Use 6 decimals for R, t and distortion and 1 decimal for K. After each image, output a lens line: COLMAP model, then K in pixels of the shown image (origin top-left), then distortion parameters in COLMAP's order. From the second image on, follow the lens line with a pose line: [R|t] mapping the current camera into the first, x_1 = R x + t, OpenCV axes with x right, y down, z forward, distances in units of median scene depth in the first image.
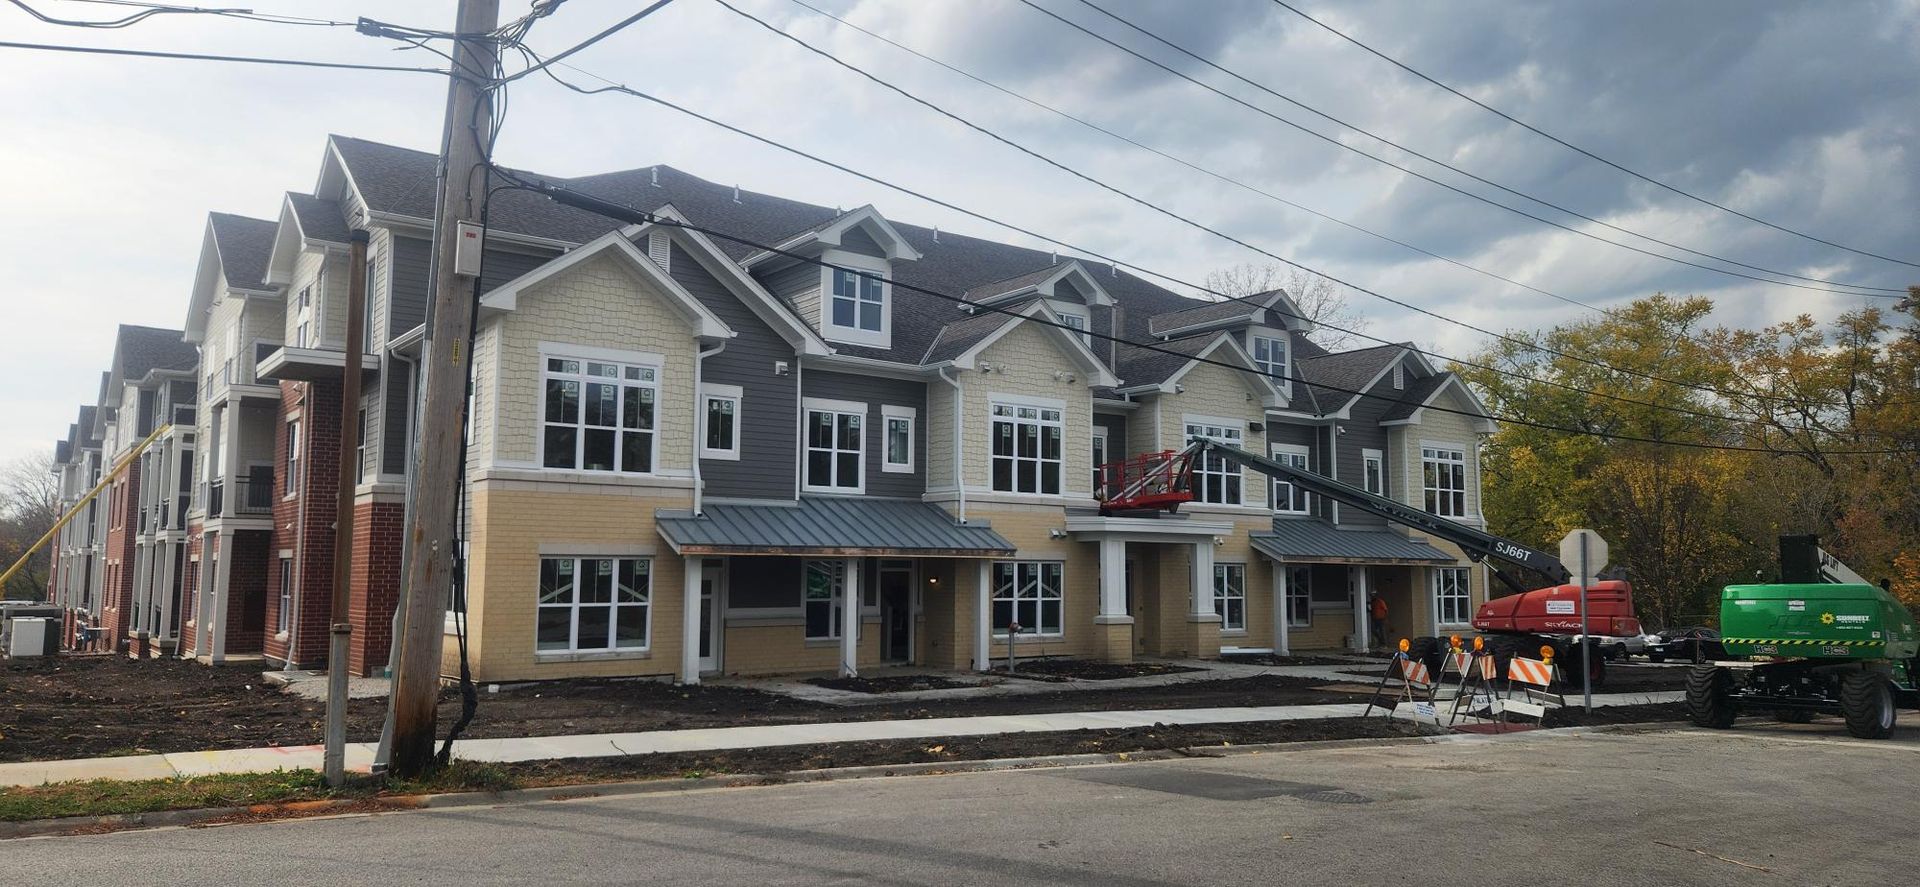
lens RADIAL K [[1268.3, 0, 953.4], [0, 1268.3, 432.1], [0, 0, 1]] dist [0.072413, -0.060549]
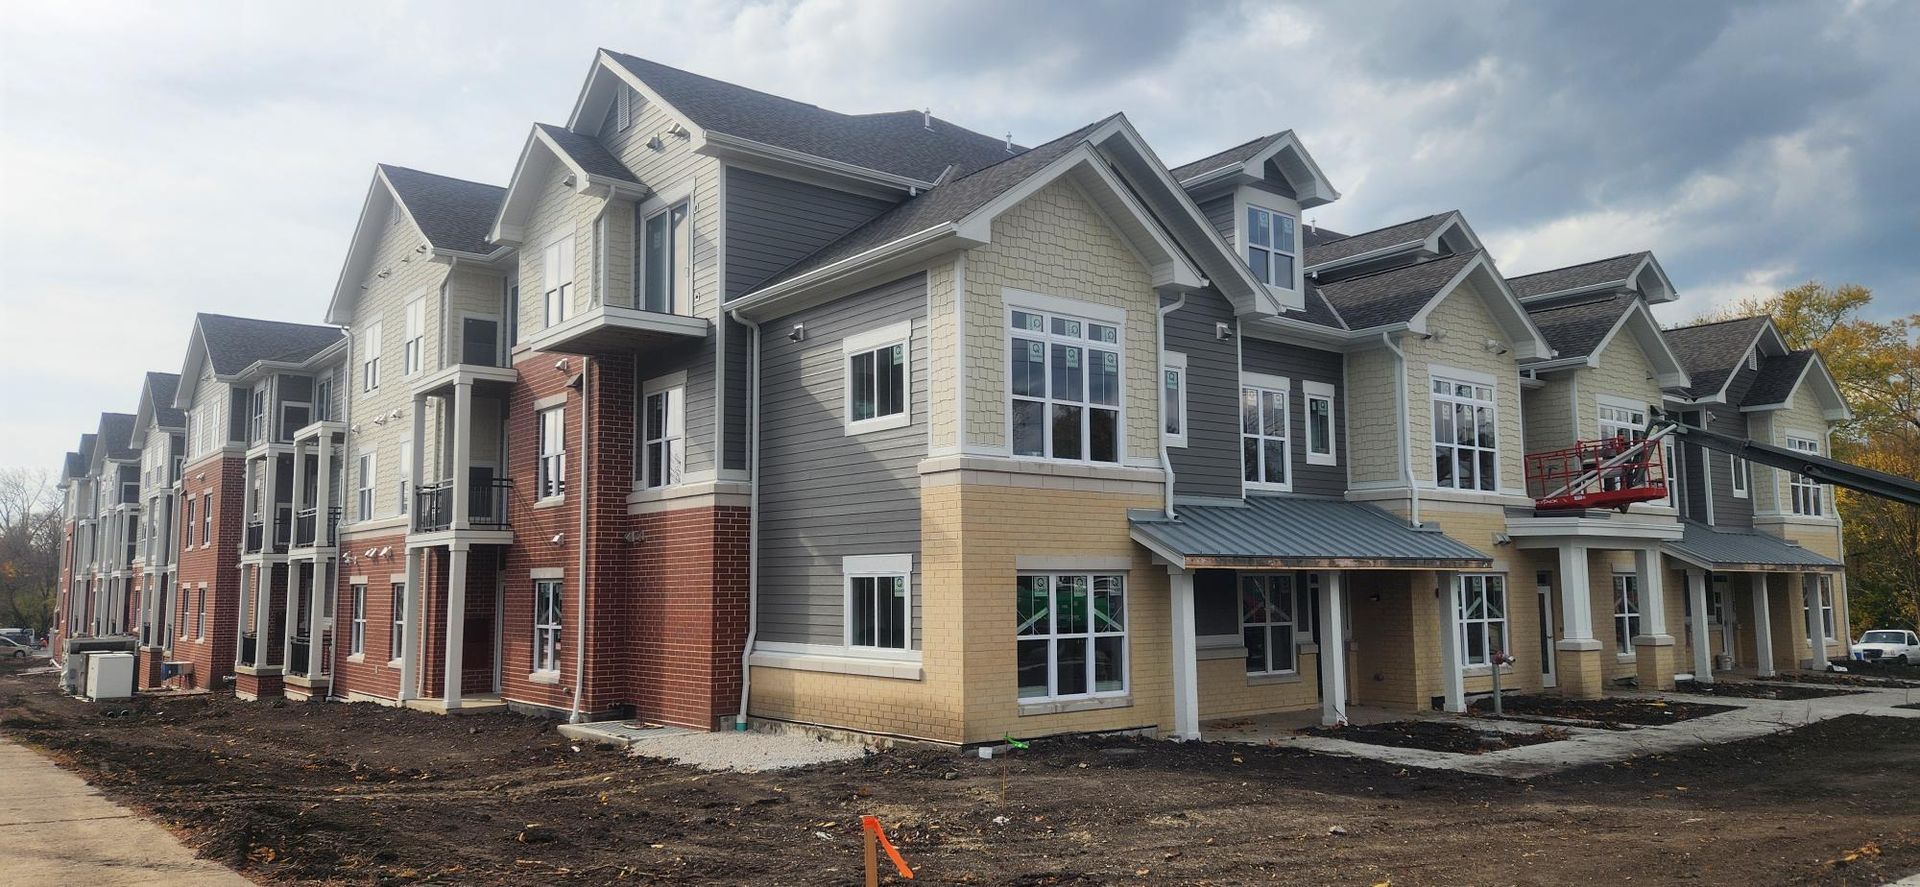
lens RADIAL K [[1268.3, 0, 953.4], [0, 1268.3, 432.1], [0, 0, 1]] dist [0.072413, -0.060549]
pose [[0.999213, -0.007766, 0.038898, -0.332811], [0.008136, 0.999923, -0.009364, 0.018326], [-0.038822, 0.009673, 0.999199, 0.218756]]
